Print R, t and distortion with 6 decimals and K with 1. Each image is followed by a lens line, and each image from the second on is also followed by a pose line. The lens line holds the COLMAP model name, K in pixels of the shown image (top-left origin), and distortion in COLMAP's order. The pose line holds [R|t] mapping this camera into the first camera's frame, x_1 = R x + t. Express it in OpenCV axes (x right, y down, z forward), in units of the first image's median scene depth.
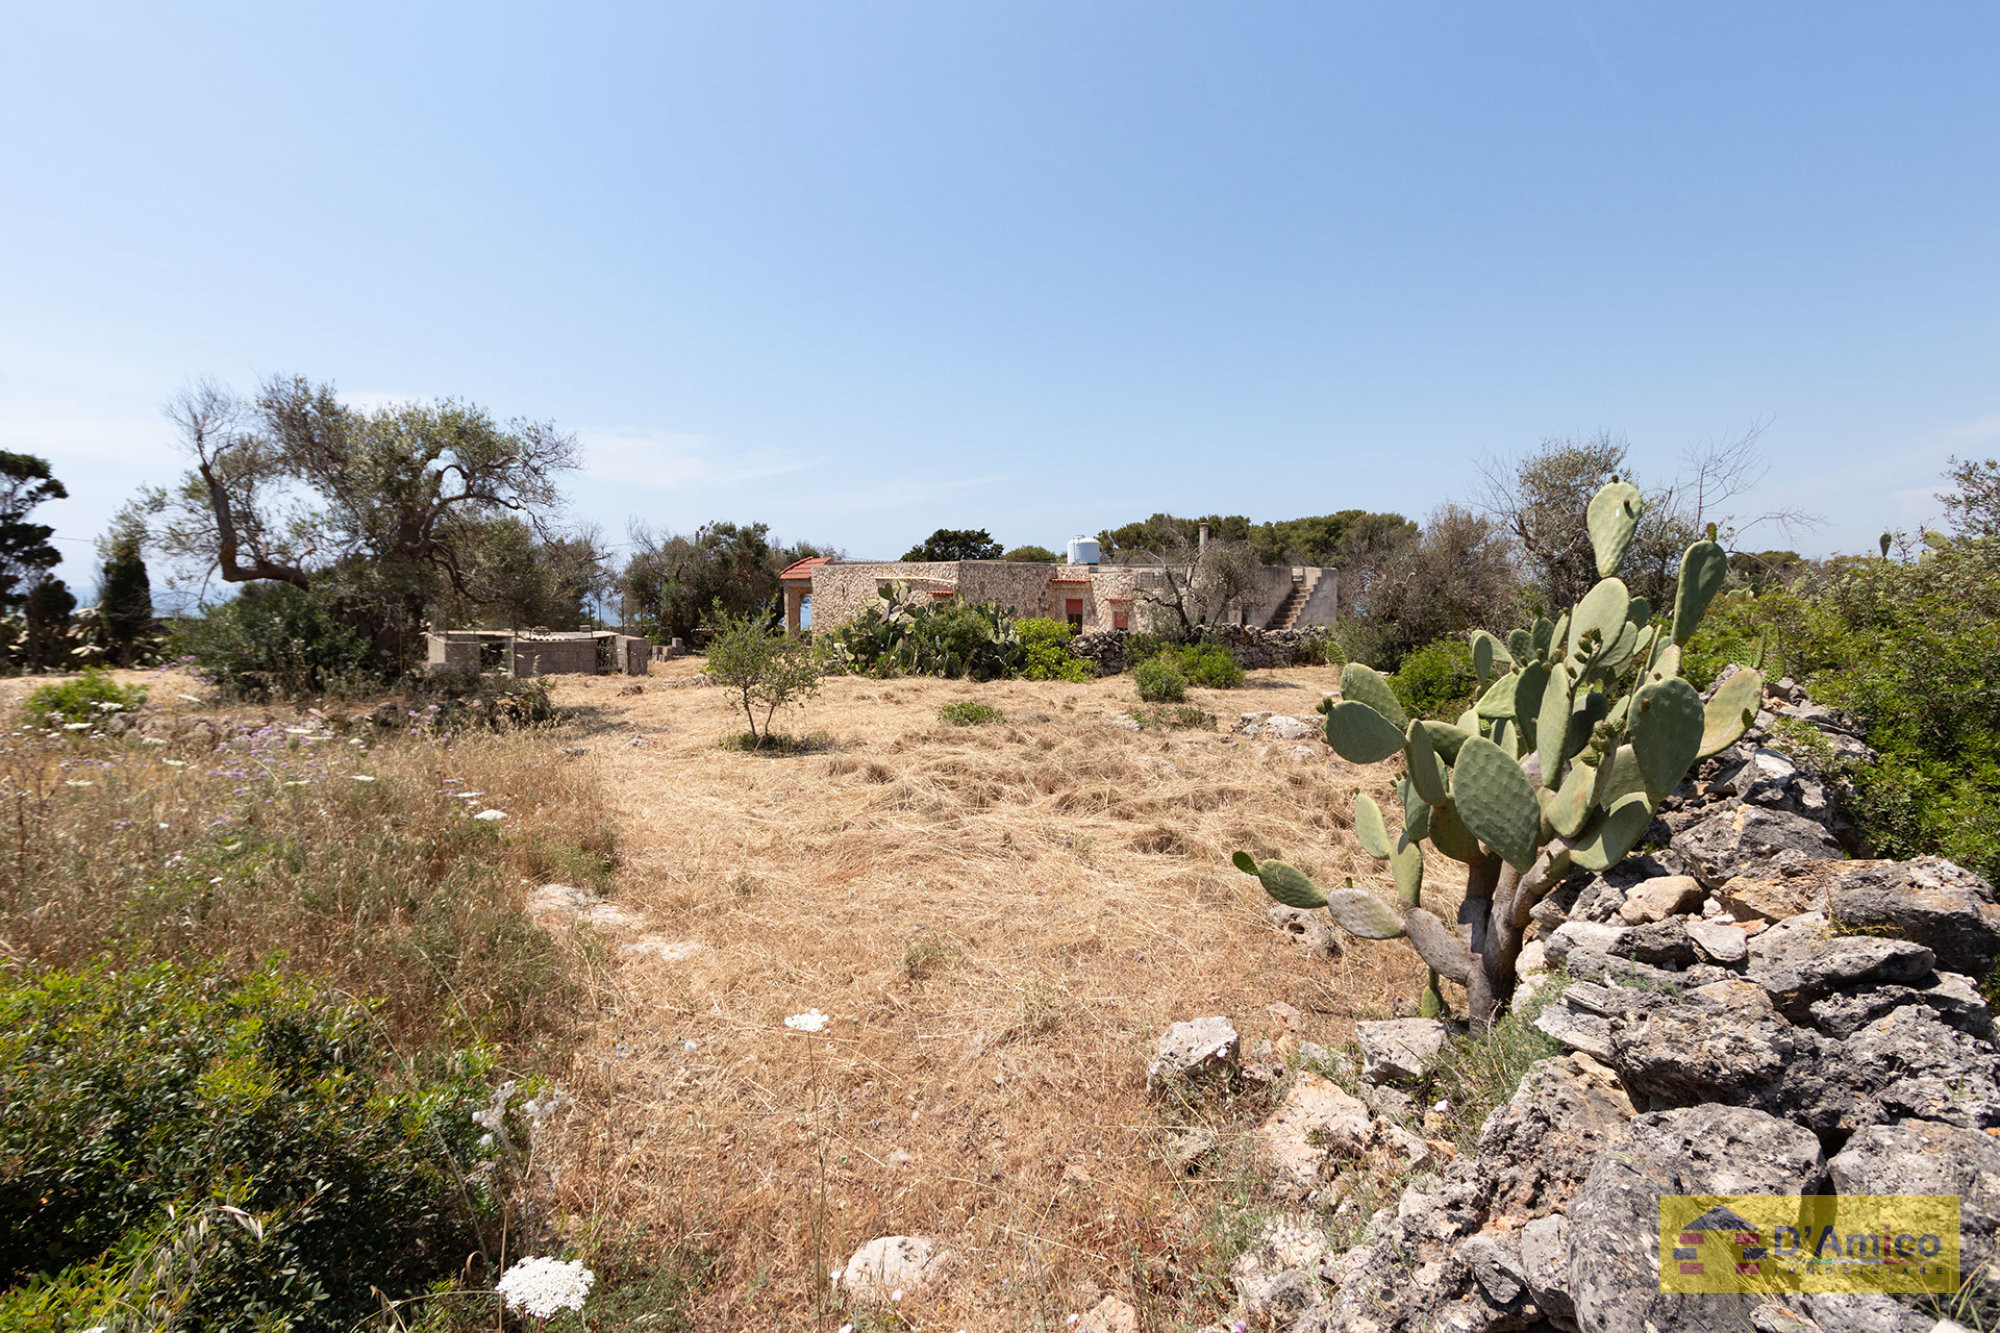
lens RADIAL K [[926.1, 0, 1000.7], [0, 926.1, 687.9], [0, 0, 1]] dist [0.009246, -0.000211]
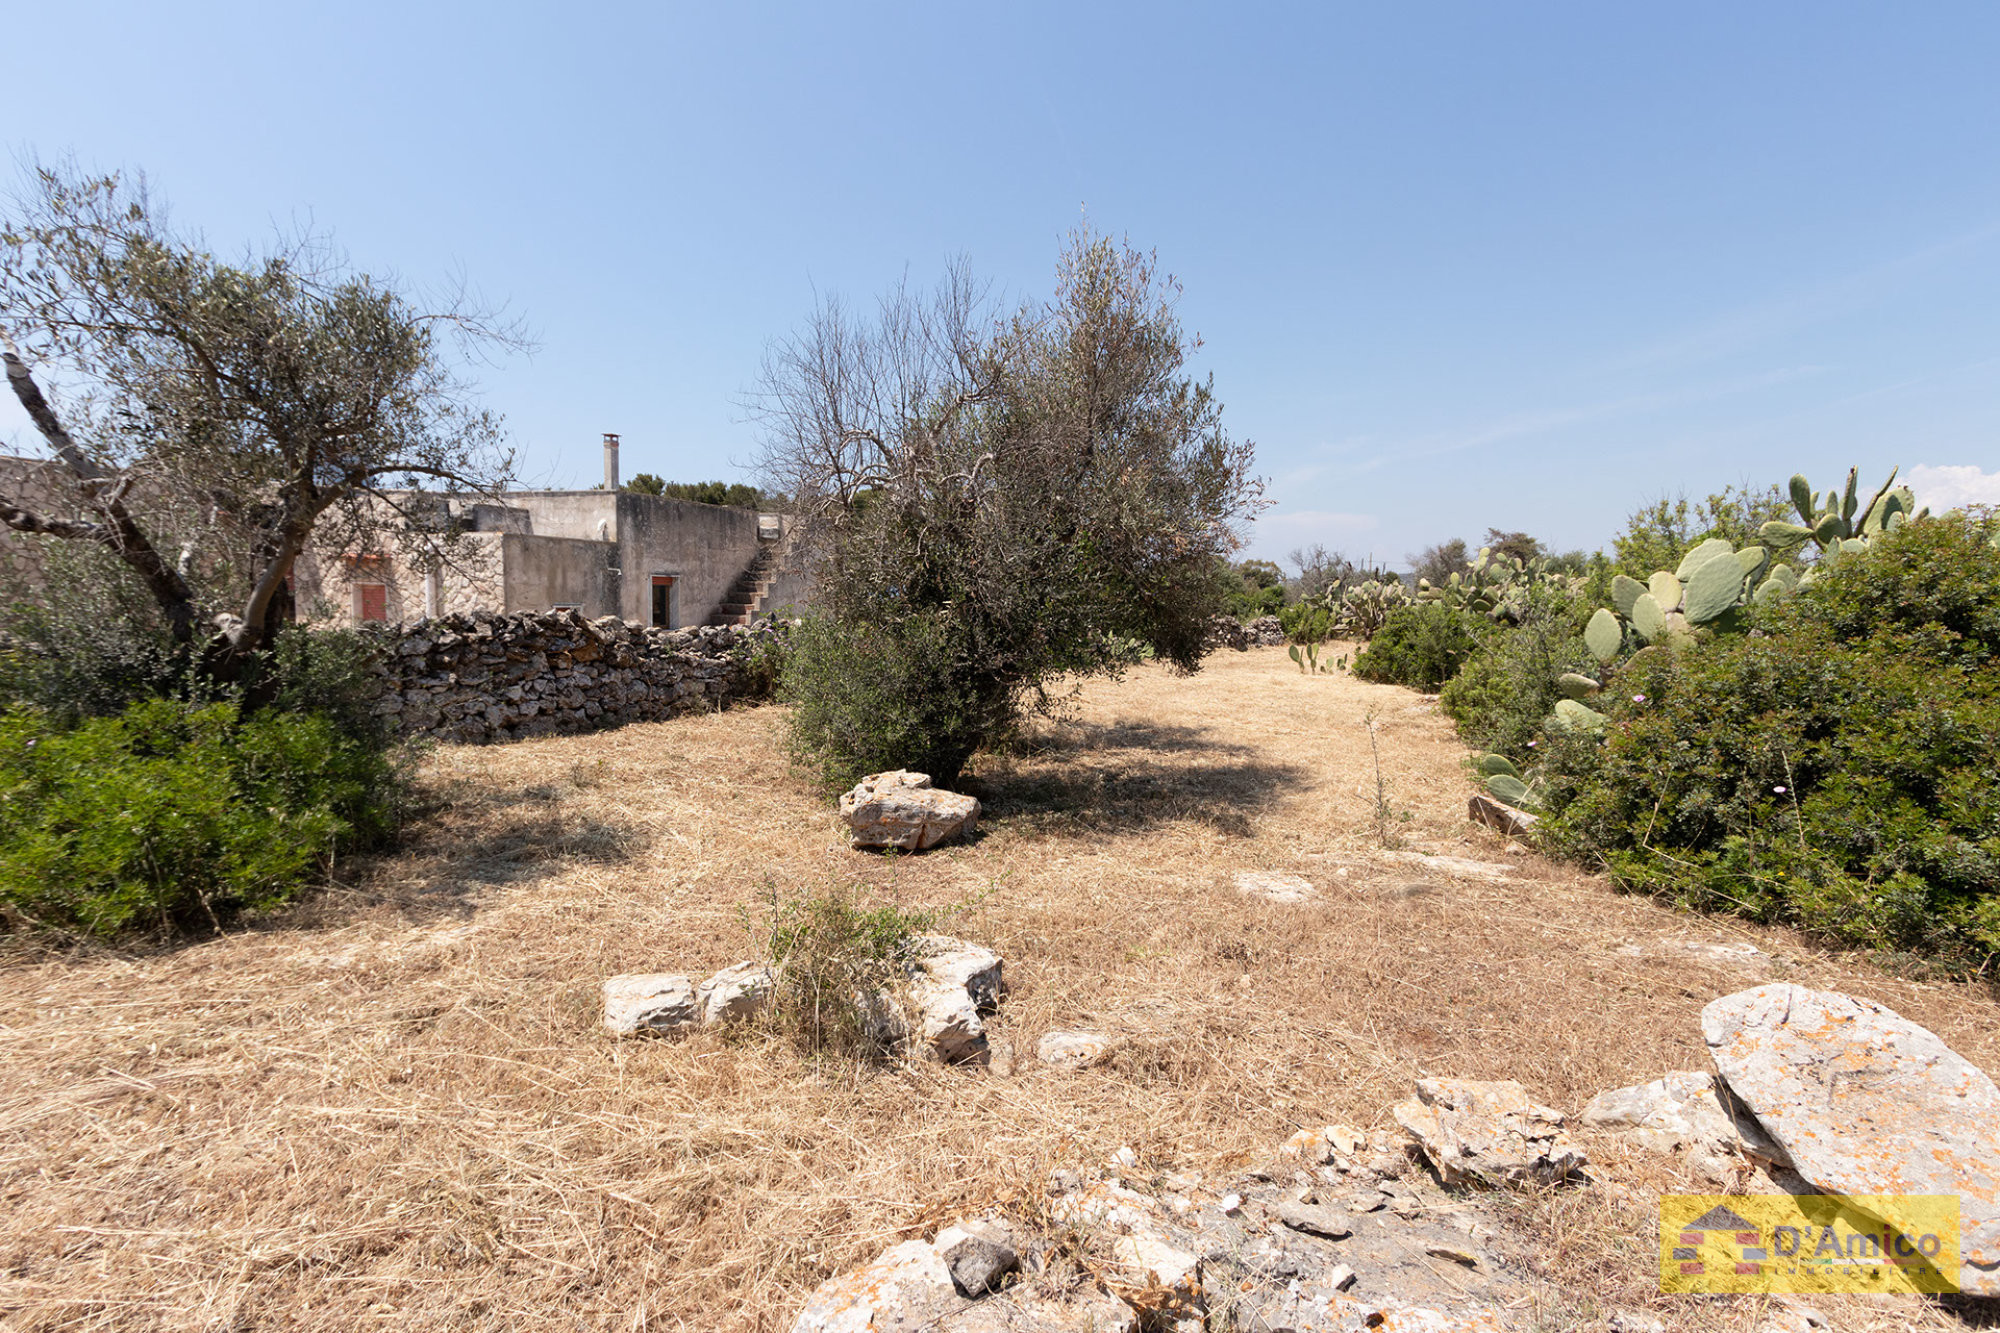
lens RADIAL K [[926.1, 0, 990.9], [0, 926.1, 674.9], [0, 0, 1]] dist [0.009246, -0.000211]
pose [[0.892727, -0.029684, 0.449620, 0.295946], [0.031772, 0.999491, 0.002903, -0.047744], [-0.449477, 0.011694, 0.893215, 0.706768]]
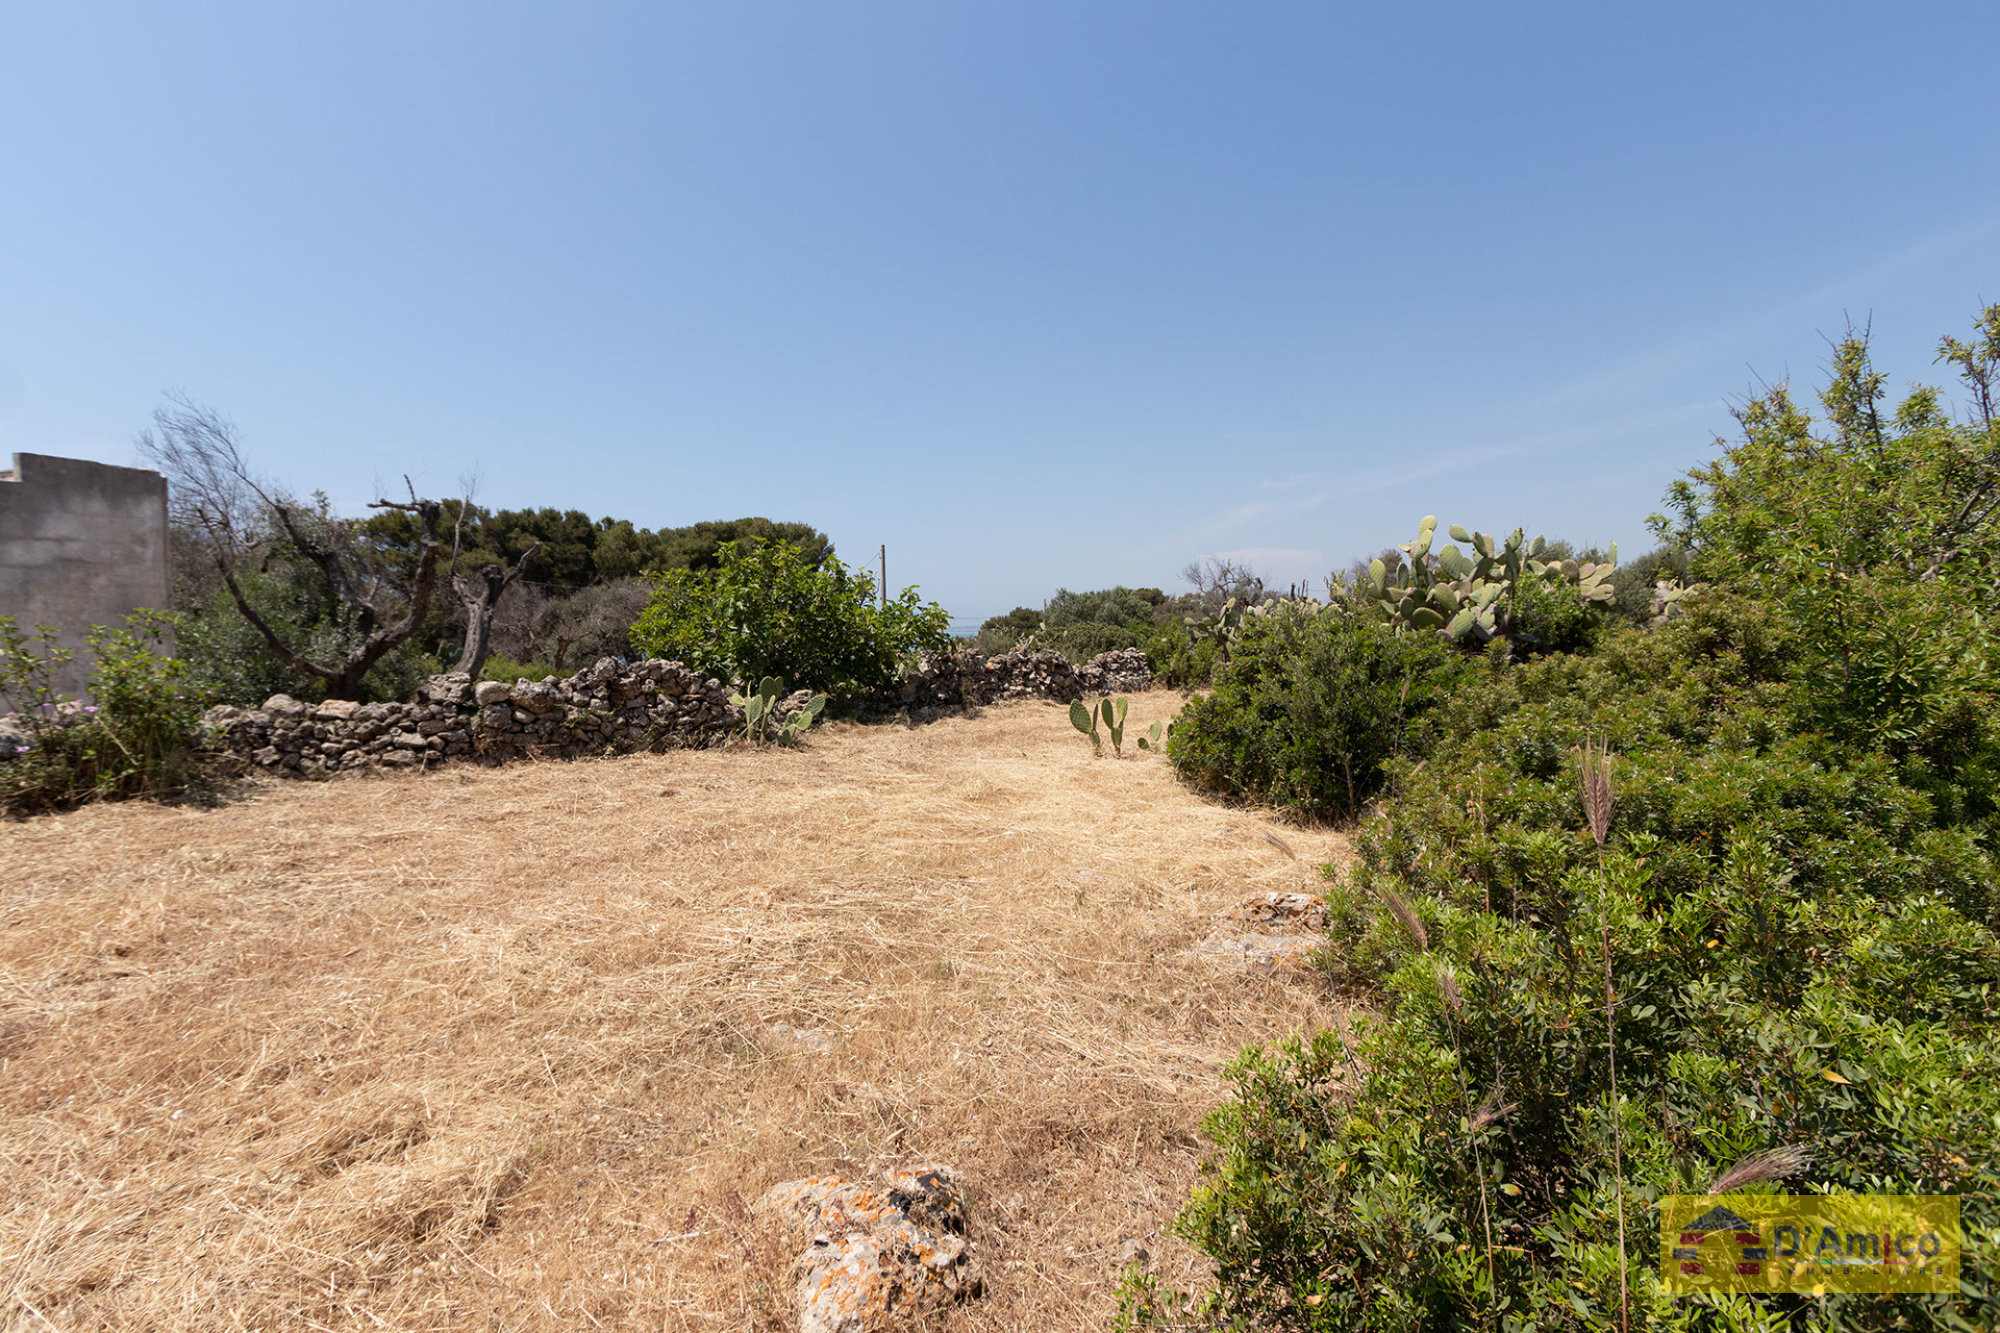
lens RADIAL K [[926.1, 0, 995.3], [0, 926.1, 674.3], [0, 0, 1]] dist [0.009246, -0.000211]
pose [[0.867749, -0.031040, 0.496033, 0.704328], [0.057797, 0.997579, -0.038682, -0.062983], [-0.493631, 0.062236, 0.867442, 0.998988]]
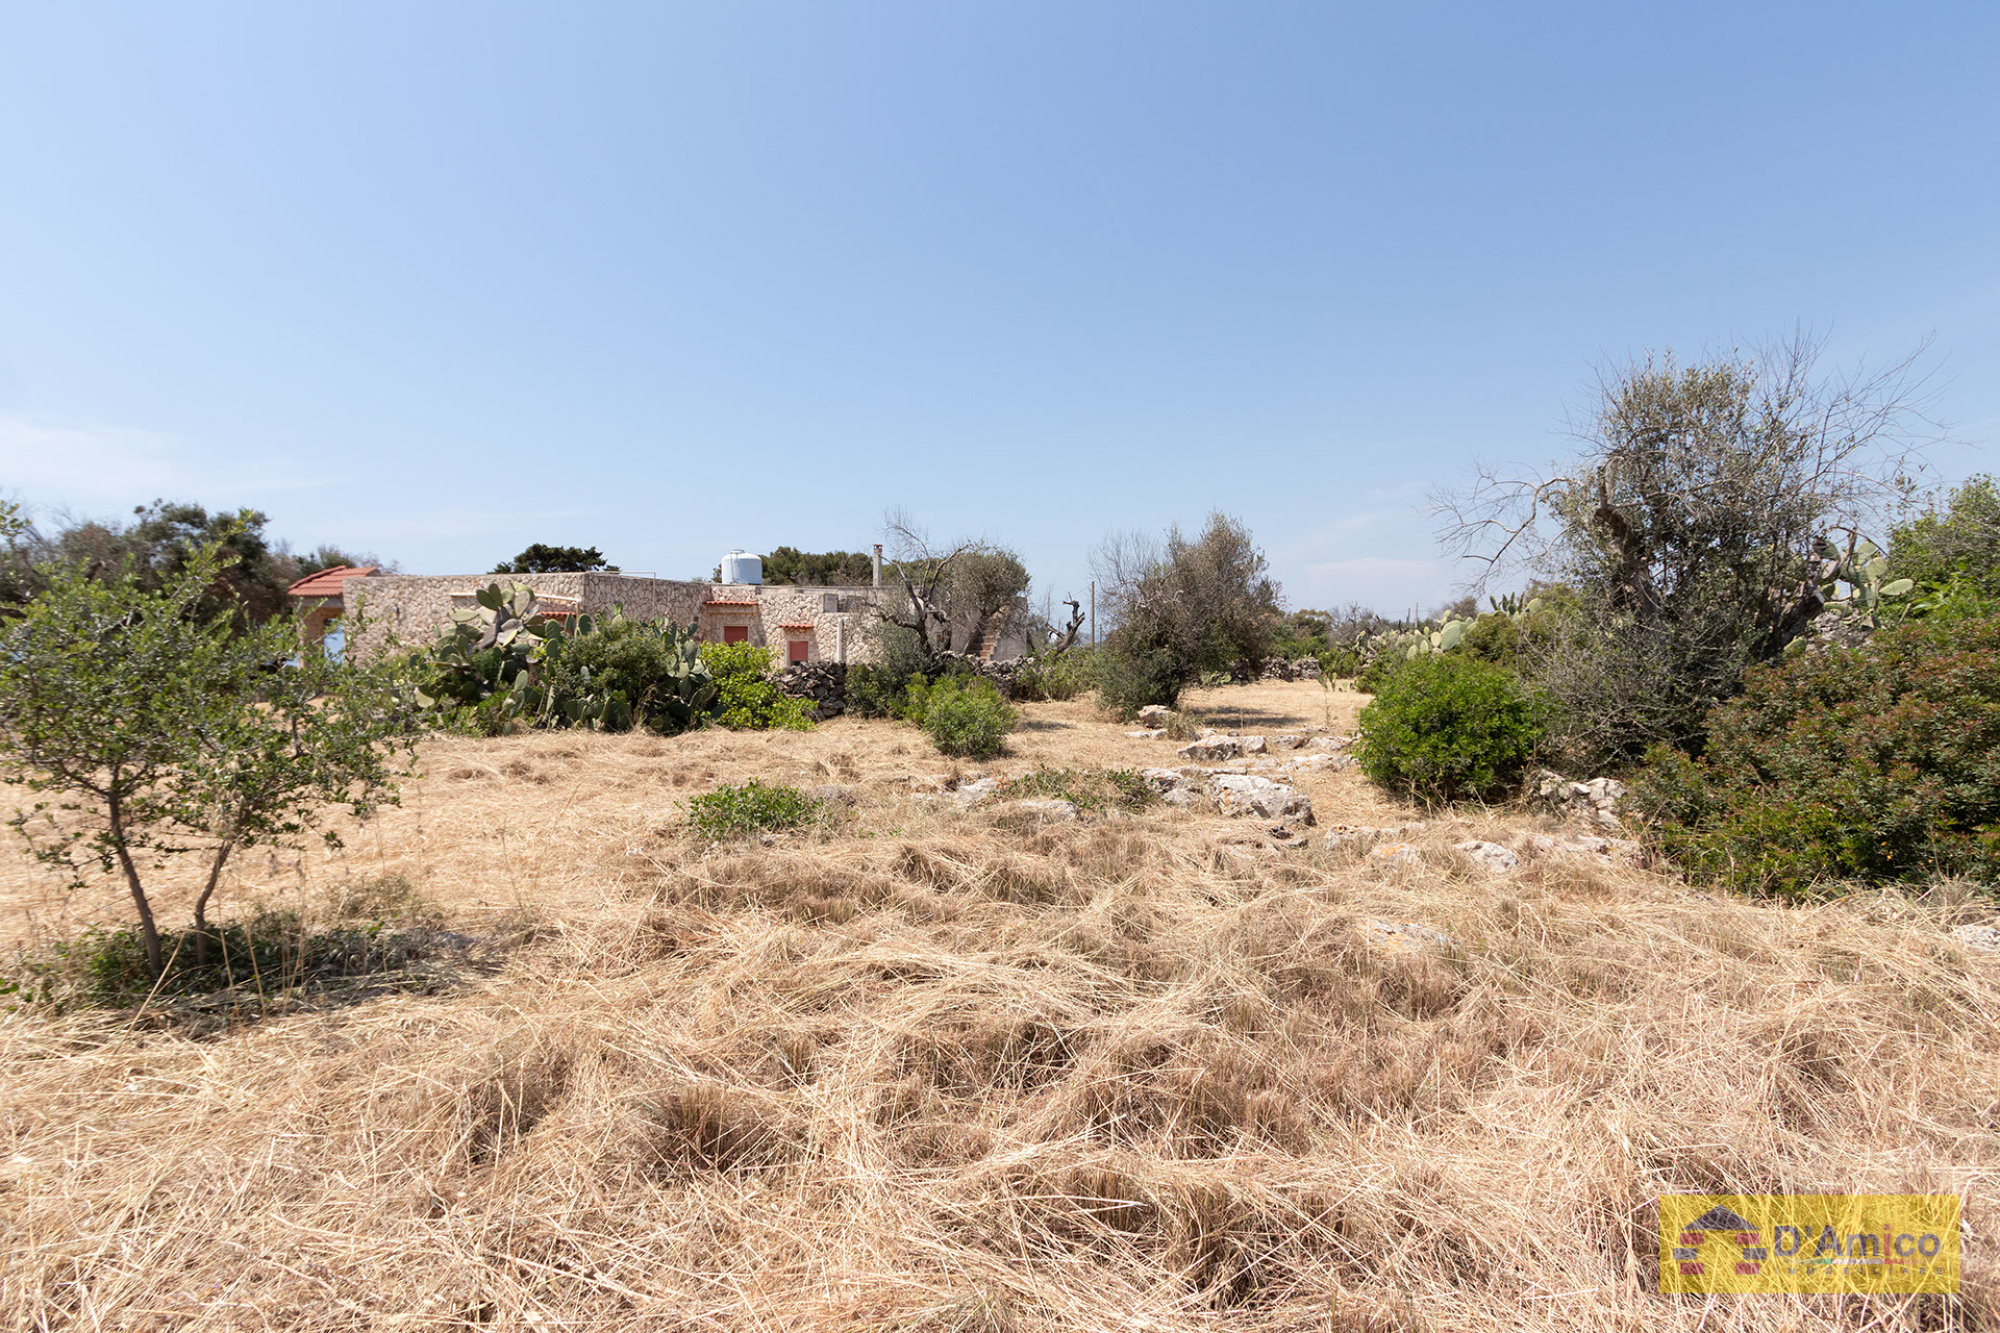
lens RADIAL K [[926.1, 0, 992.4], [0, 926.1, 667.4], [0, 0, 1]] dist [0.009246, -0.000211]
pose [[0.916353, -0.007427, 0.400303, -0.062067], [0.034563, 0.997563, -0.060612, -0.006163], [-0.398878, 0.069377, 0.914376, 0.281670]]
